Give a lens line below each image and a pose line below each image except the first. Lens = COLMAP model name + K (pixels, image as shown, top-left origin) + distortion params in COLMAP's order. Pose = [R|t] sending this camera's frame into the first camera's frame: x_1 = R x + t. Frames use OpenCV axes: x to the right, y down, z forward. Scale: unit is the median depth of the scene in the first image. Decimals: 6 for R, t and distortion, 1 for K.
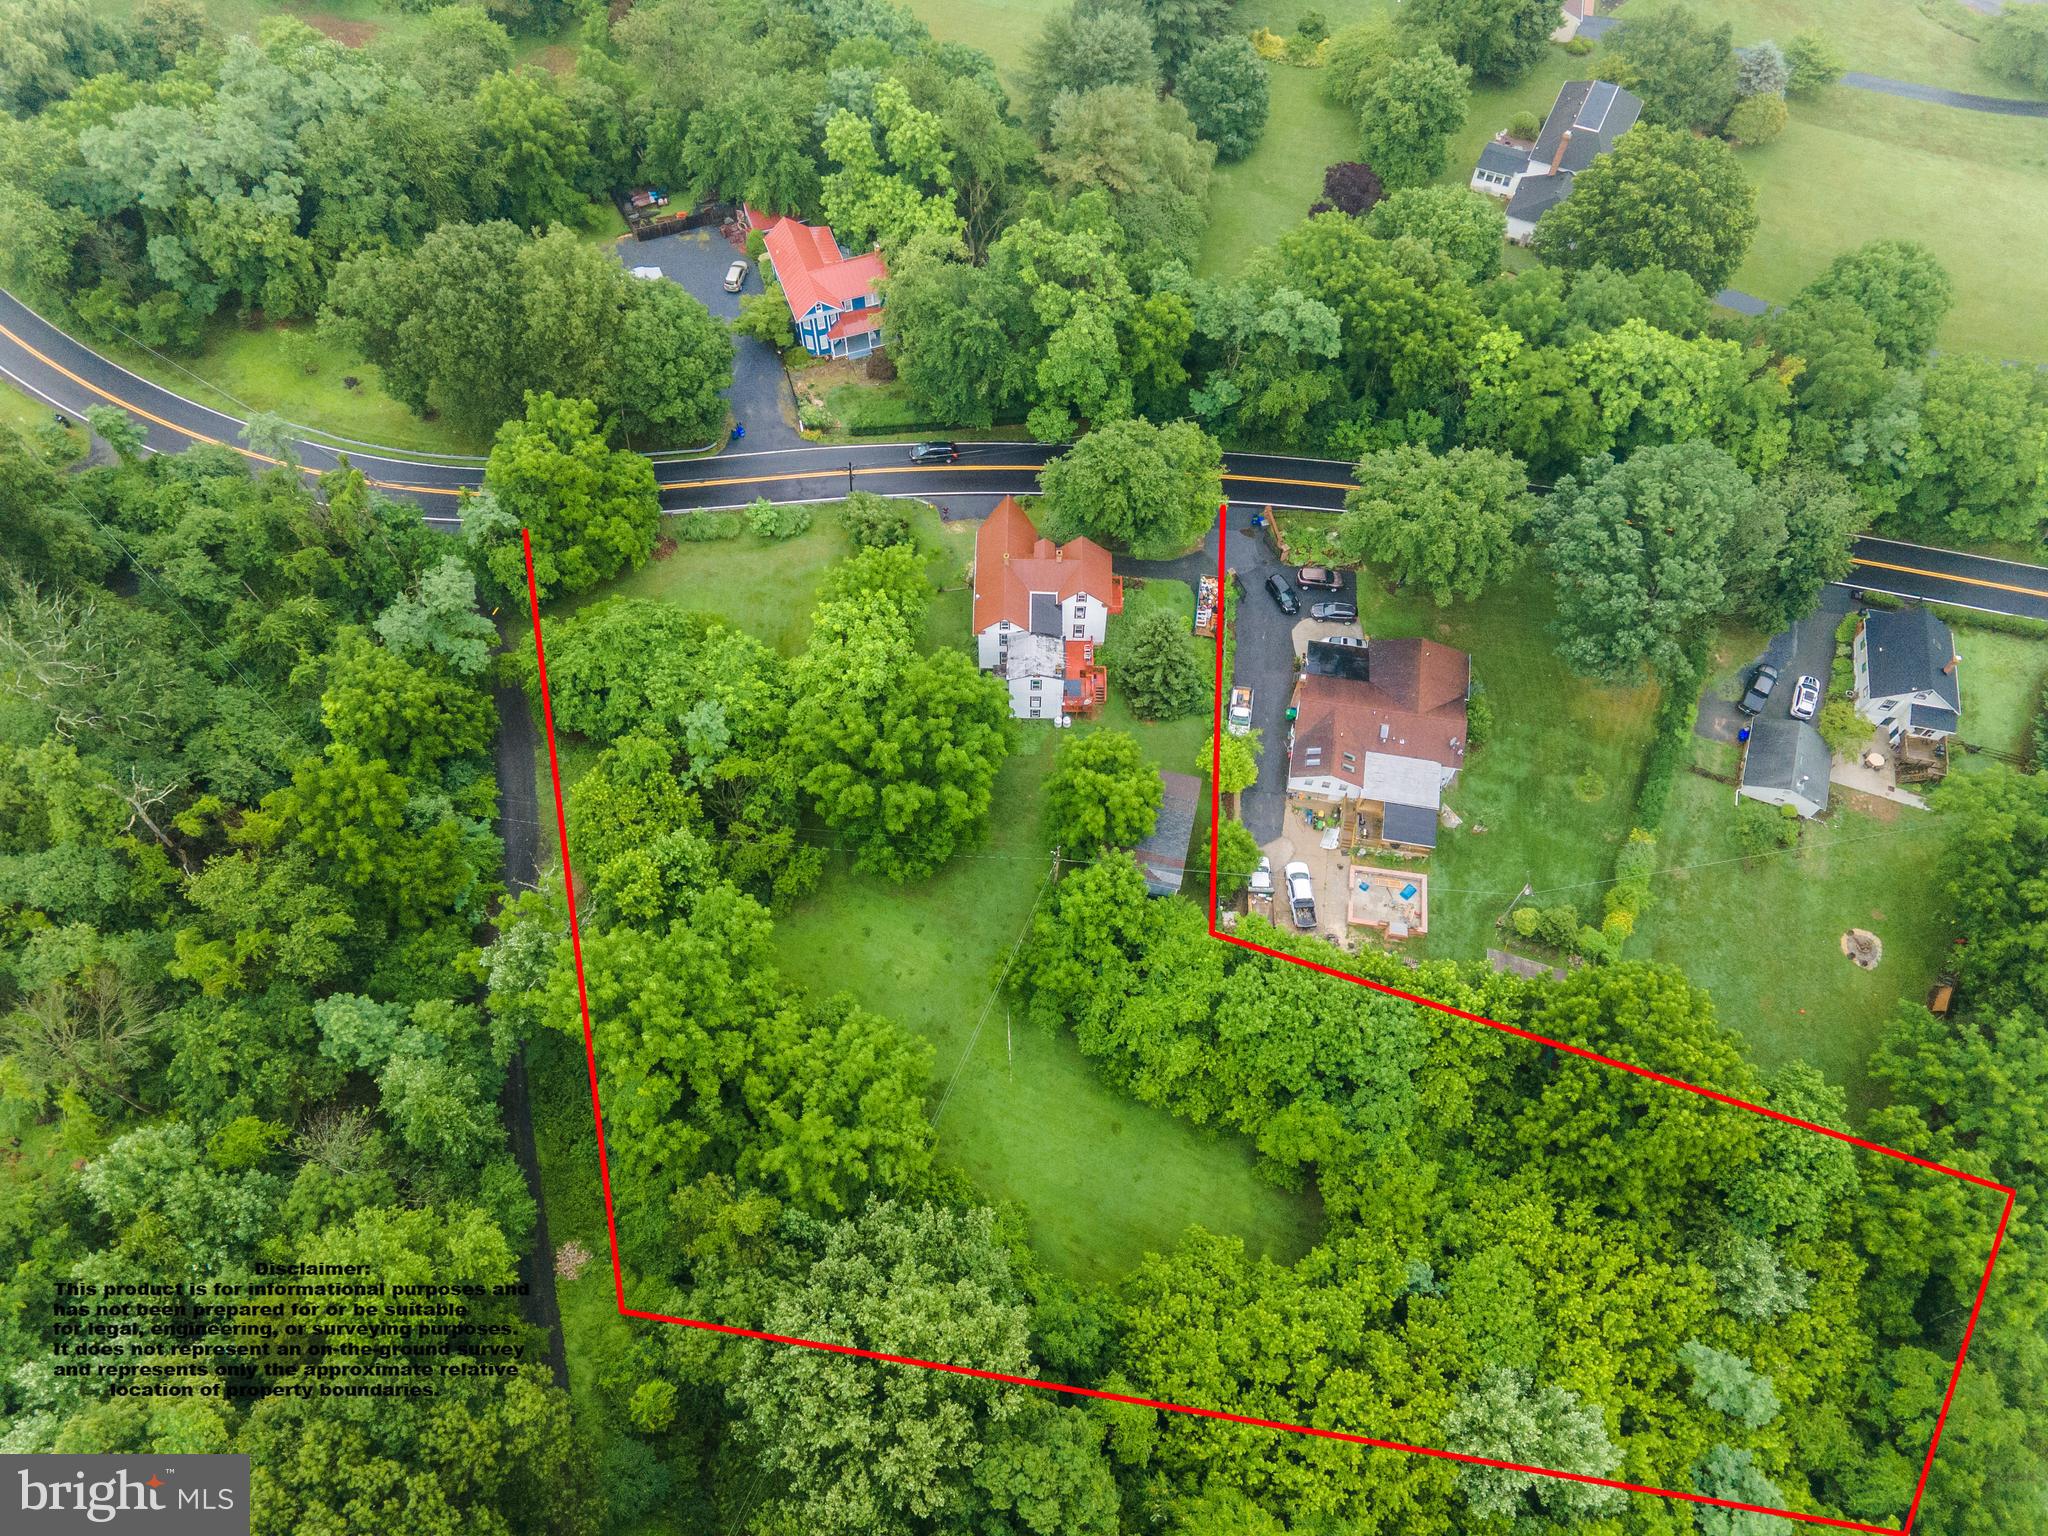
lens RADIAL K [[1437.2, 0, 1011.8], [0, 1437.2, 756.9], [0, 0, 1]] dist [0.067666, 0.003249]
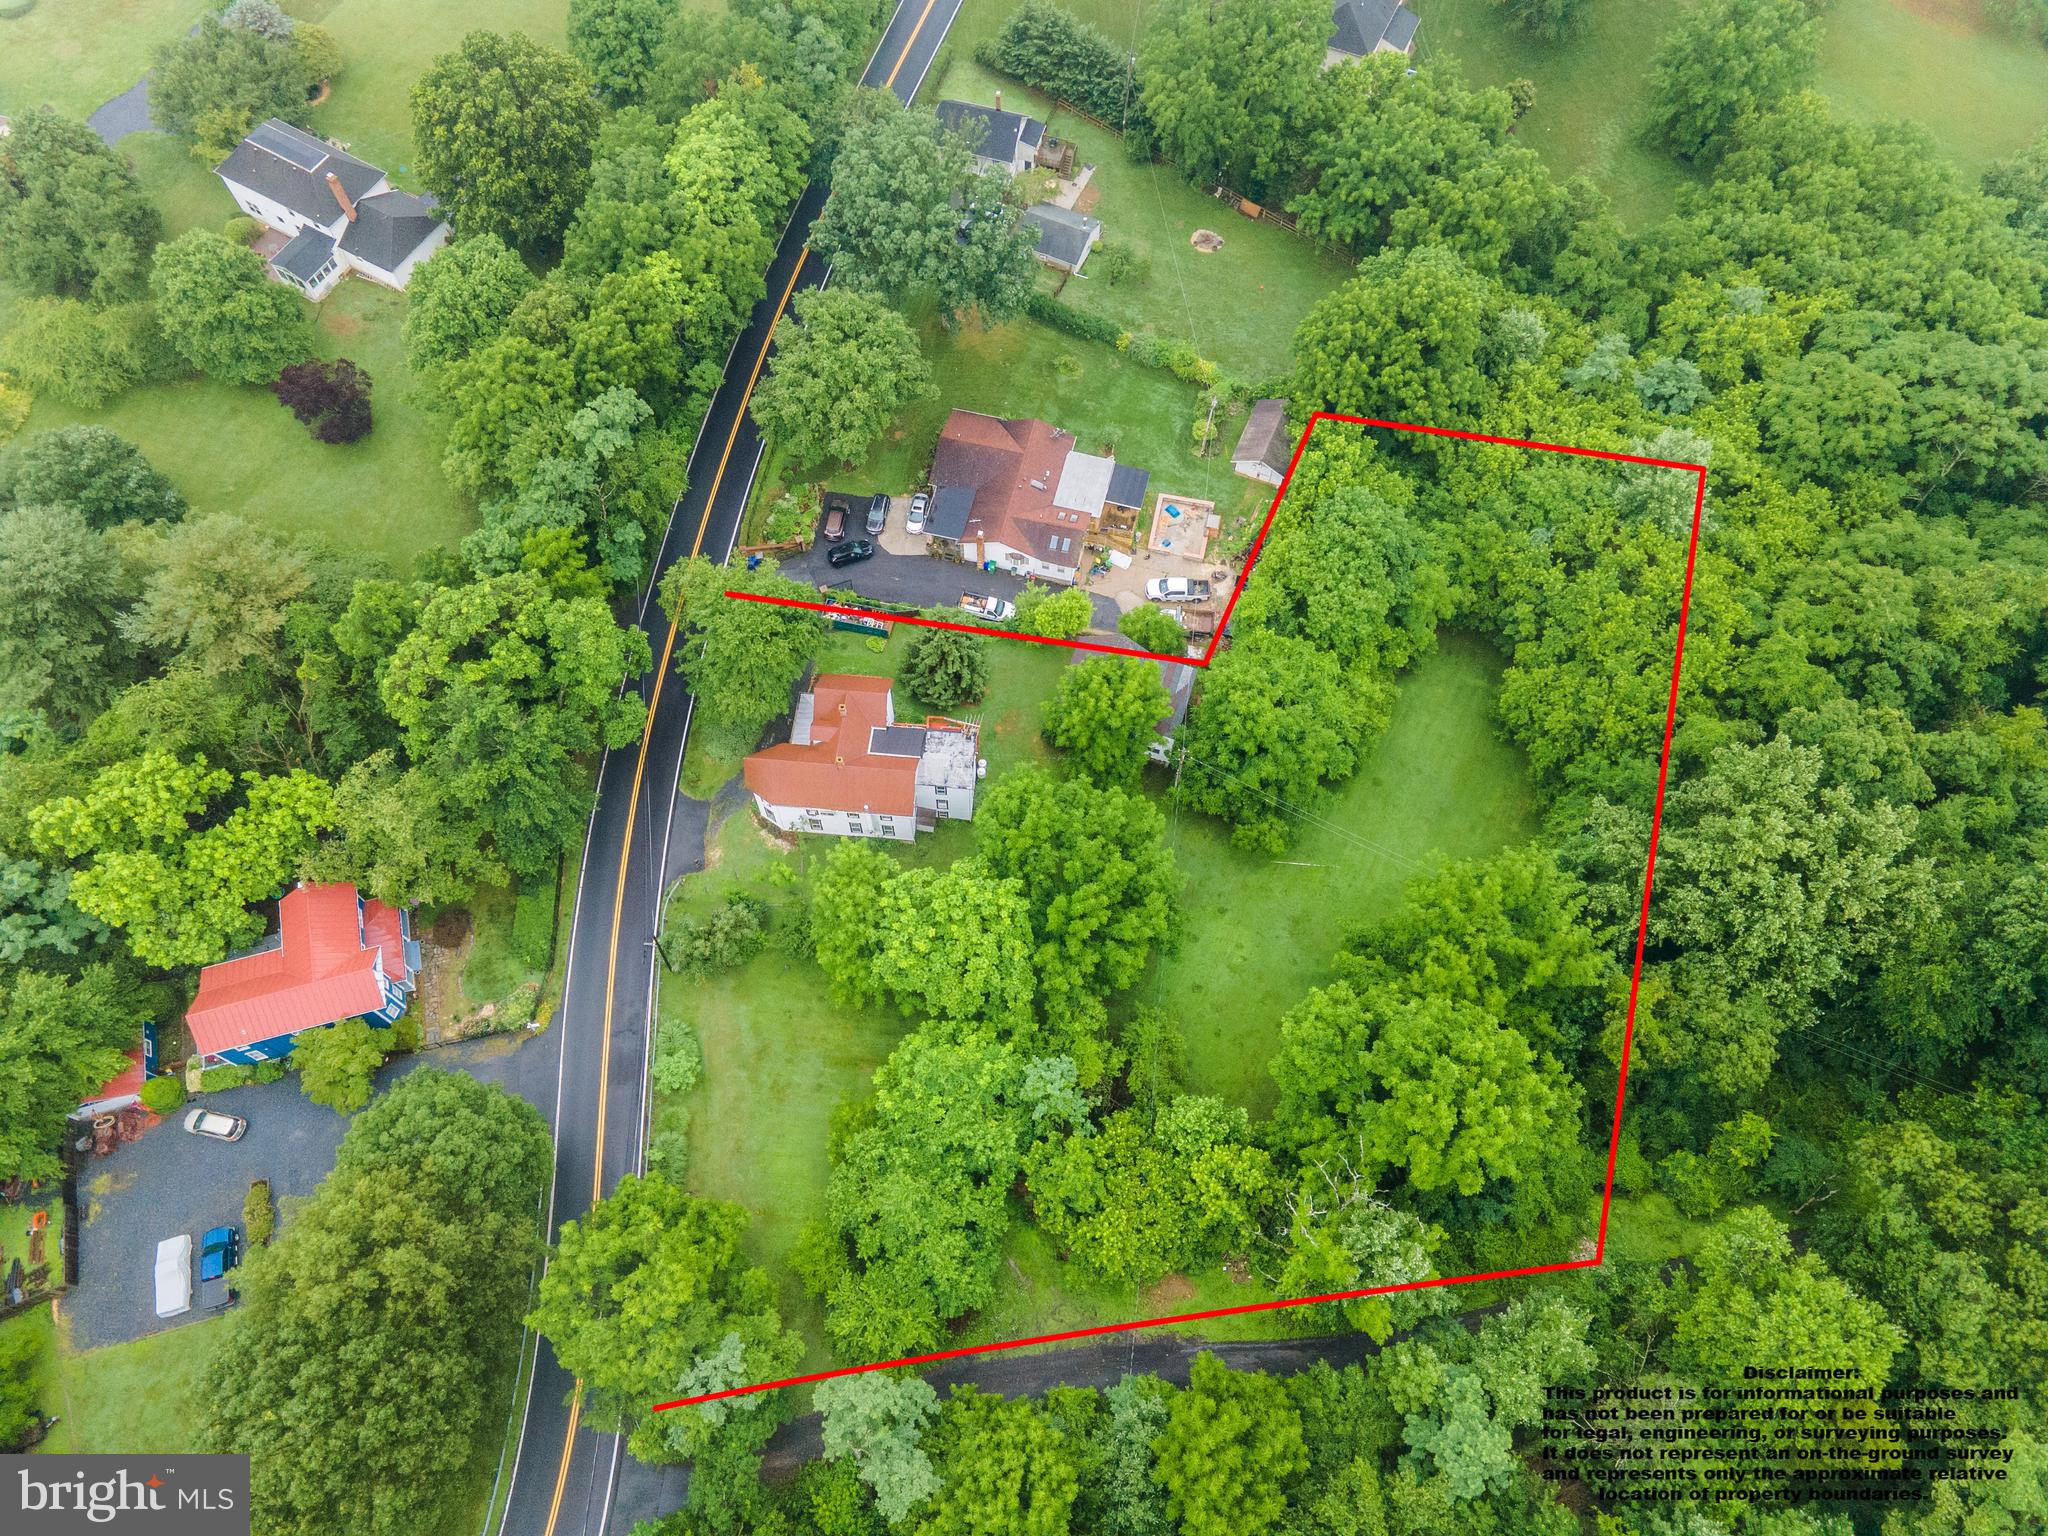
lens RADIAL K [[1437.2, 0, 1011.8], [0, 1437.2, 756.9], [0, 0, 1]] dist [0.067666, 0.003249]
pose [[0.069438, -0.896616, 0.437331, -0.373006], [0.867740, 0.270560, 0.416923, -0.407061], [-0.492144, 0.350539, 0.796816, 0.229084]]
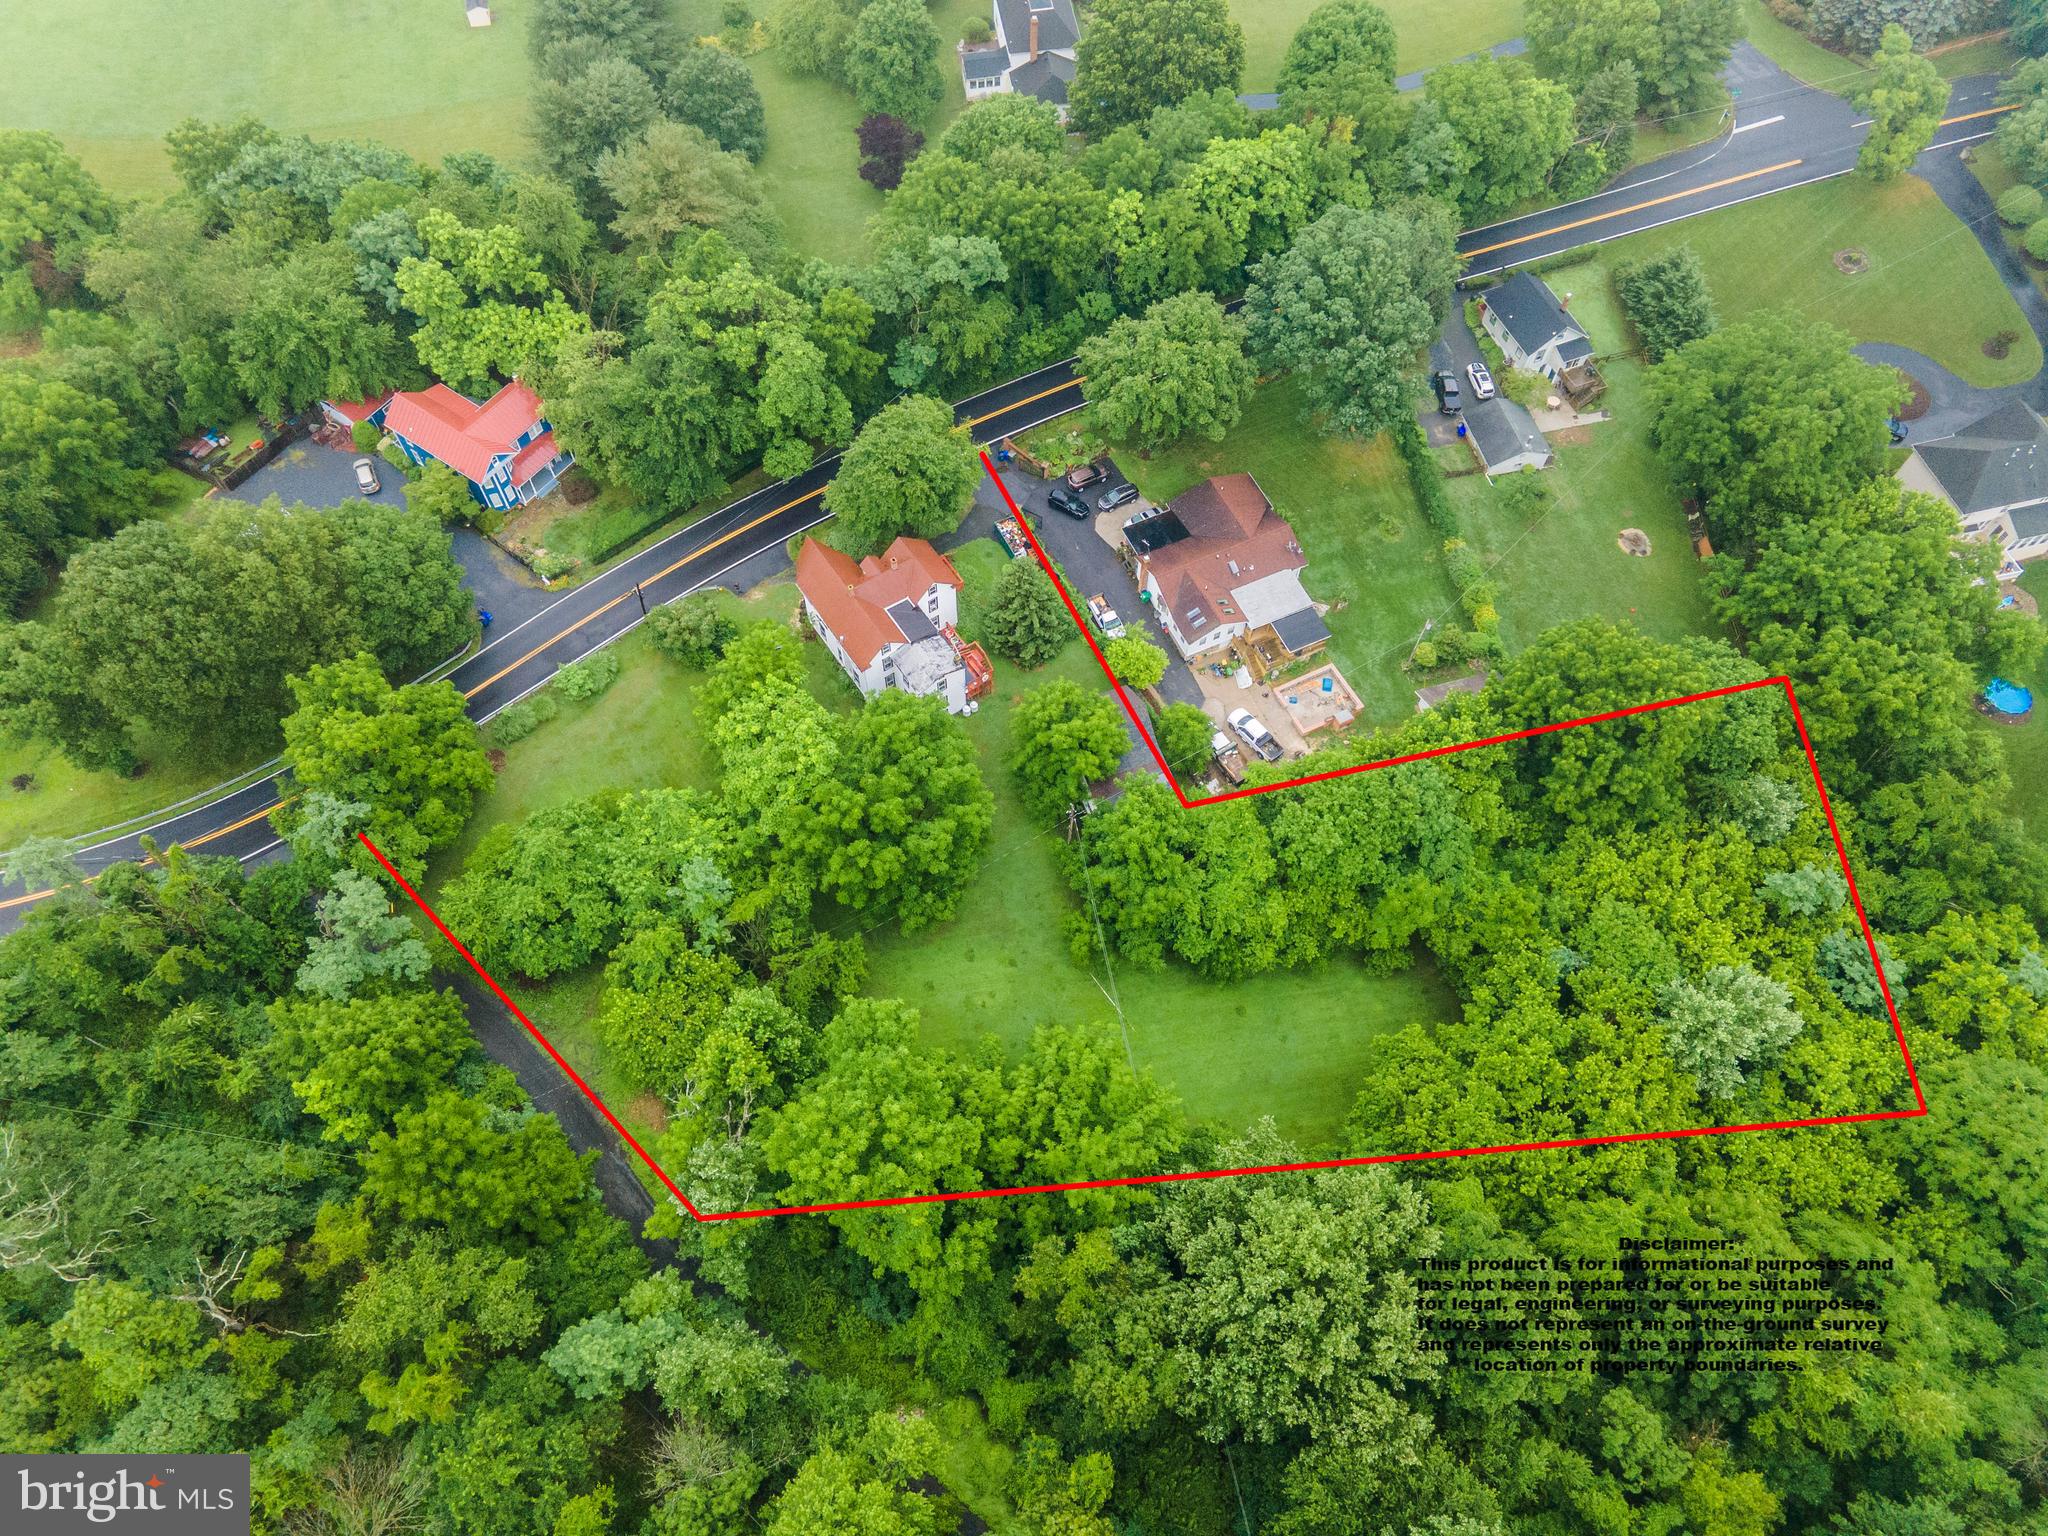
lens RADIAL K [[1437.2, 0, 1011.8], [0, 1437.2, 756.9], [0, 0, 1]] dist [0.067666, 0.003249]
pose [[0.821406, -0.496927, 0.279921, -0.239539], [0.496816, 0.864456, 0.076749, -0.057997], [-0.280118, 0.076027, 0.956950, 0.030915]]
